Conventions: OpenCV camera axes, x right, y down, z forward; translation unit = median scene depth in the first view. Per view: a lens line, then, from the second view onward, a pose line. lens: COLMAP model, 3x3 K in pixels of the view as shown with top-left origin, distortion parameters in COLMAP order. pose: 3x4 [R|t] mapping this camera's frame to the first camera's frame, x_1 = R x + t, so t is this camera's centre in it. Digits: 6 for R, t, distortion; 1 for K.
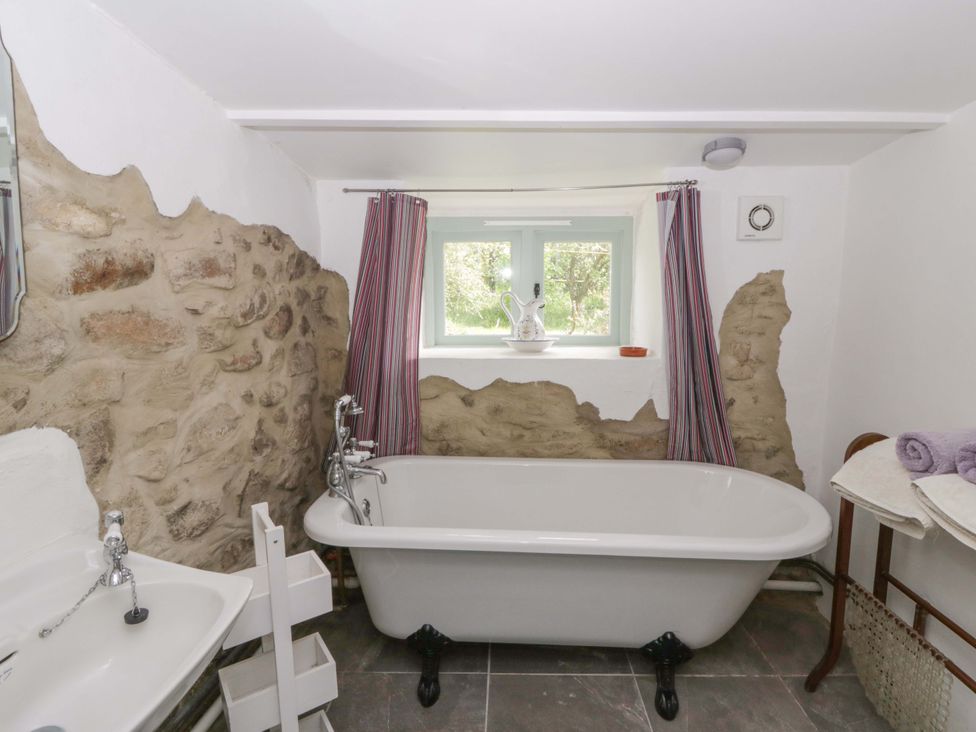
lens RADIAL K [[509.3, 0, 498.9], [0, 509.3, 359.9], [0, 0, 1]] dist [0.004773, -0.014992]
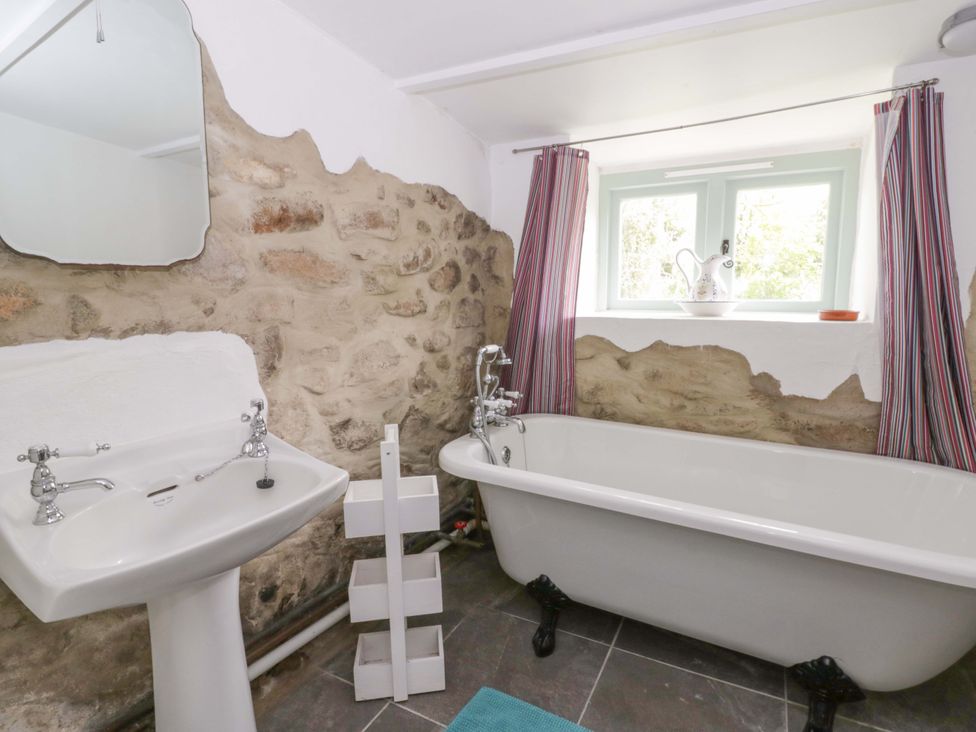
lens RADIAL K [[509.3, 0, 498.9], [0, 509.3, 359.9], [0, 0, 1]] dist [0.004773, -0.014992]
pose [[0.896991, 0.058696, -0.438134, 0.183753], [-0.051178, 0.998270, 0.028960, 0.075432], [0.439075, -0.003554, 0.898443, 0.071018]]
